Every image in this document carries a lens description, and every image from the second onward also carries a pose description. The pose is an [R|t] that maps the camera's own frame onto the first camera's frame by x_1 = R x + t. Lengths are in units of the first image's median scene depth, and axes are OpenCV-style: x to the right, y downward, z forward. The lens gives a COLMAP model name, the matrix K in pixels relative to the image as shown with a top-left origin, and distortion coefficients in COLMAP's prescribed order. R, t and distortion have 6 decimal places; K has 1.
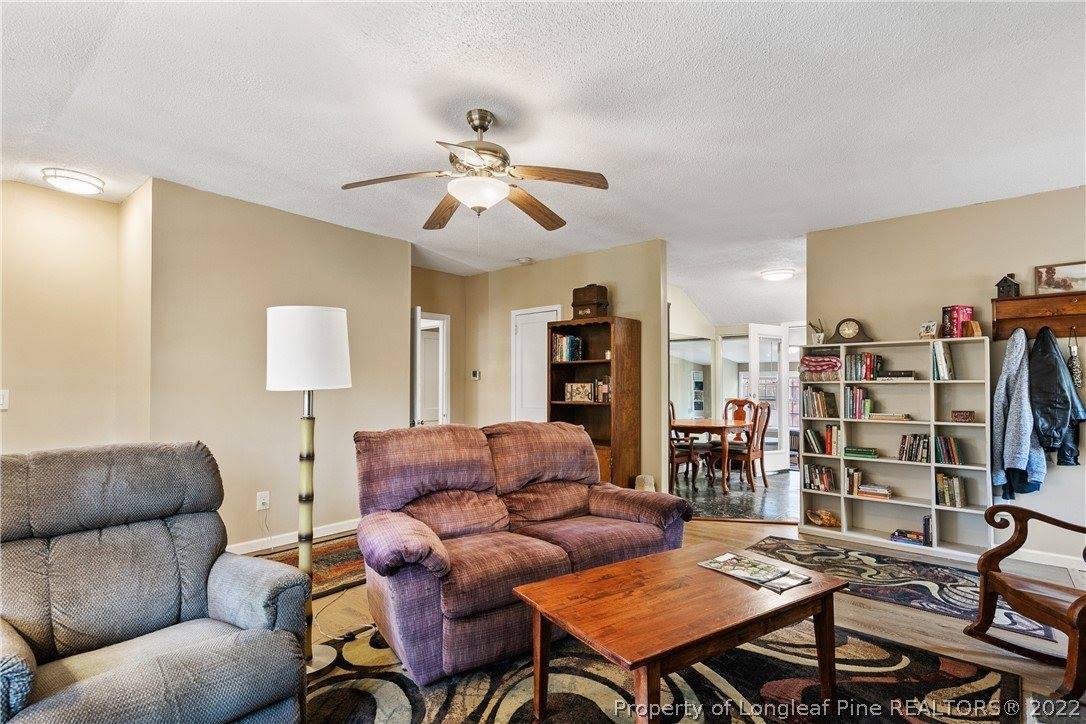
lens RADIAL K [[529.0, 0, 539.1], [0, 529.0, 370.2], [0, 0, 1]] dist [0.008709, -0.000761]
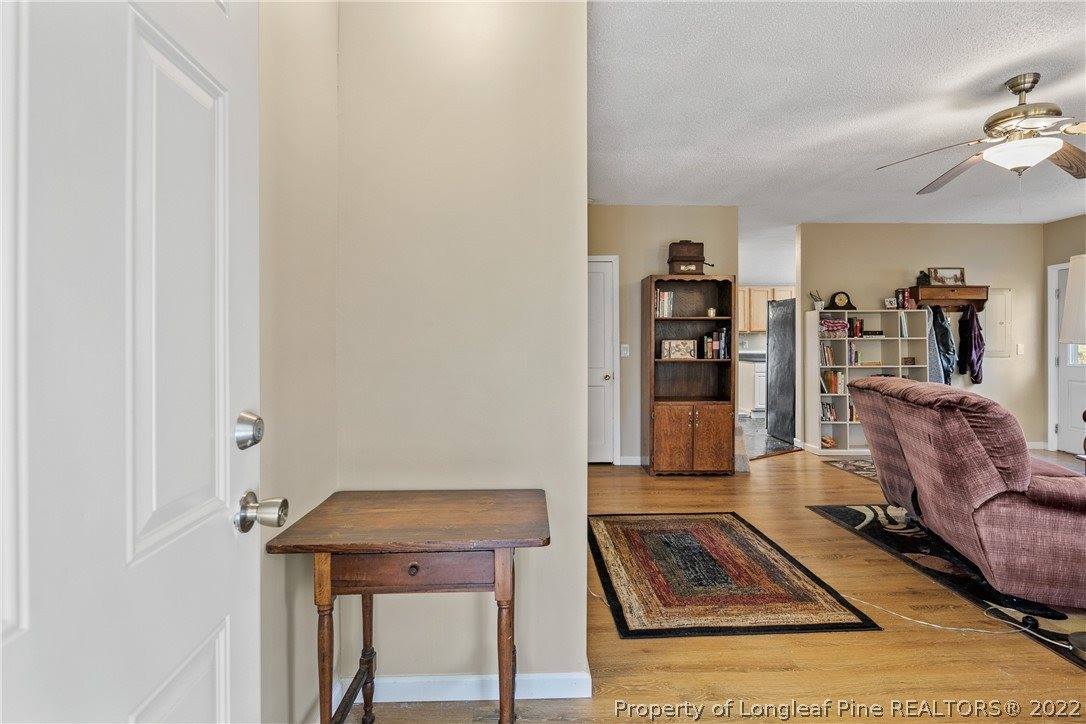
lens RADIAL K [[529.0, 0, 559.4], [0, 529.0, 340.6], [0, 0, 1]] dist [0.008709, -0.000761]
pose [[0.728996, 0.003362, 0.684510, -0.841217], [-0.007067, 0.999972, 0.002614, 0.027321], [-0.684482, -0.006743, 0.728999, 0.487348]]
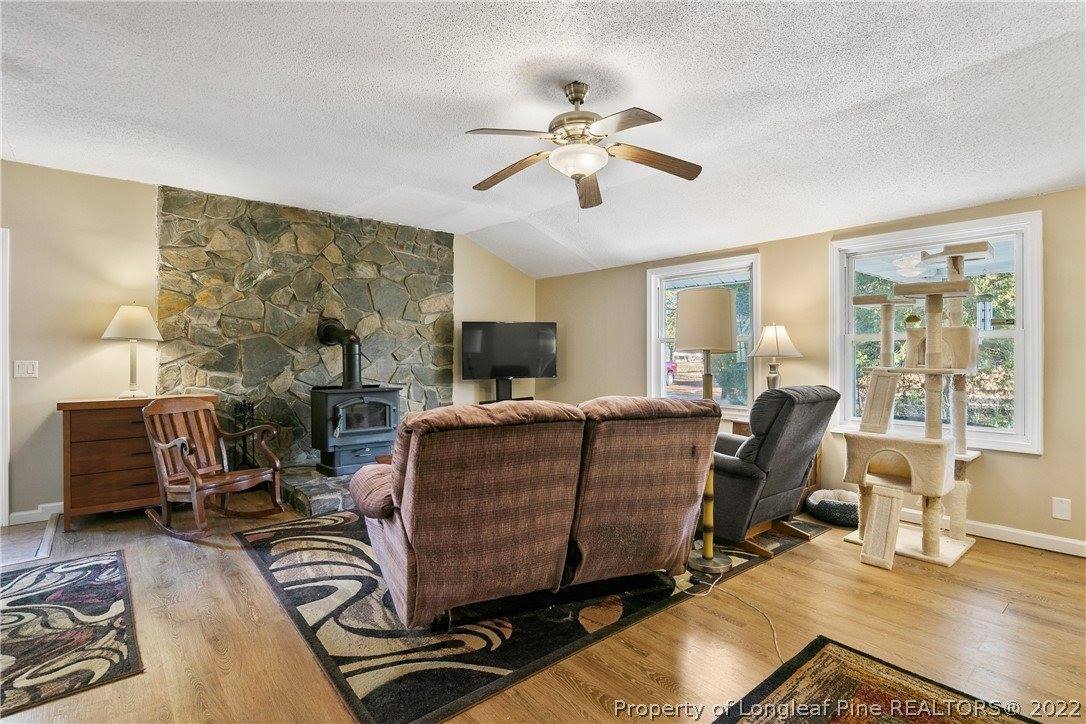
lens RADIAL K [[529.0, 0, 546.8], [0, 529.0, 361.4], [0, 0, 1]] dist [0.008709, -0.000761]
pose [[-0.986658, 0.002771, 0.162785, -0.120901], [0.000908, 0.999933, -0.011518, 0.046572], [-0.162806, -0.011216, -0.986594, 1.163706]]
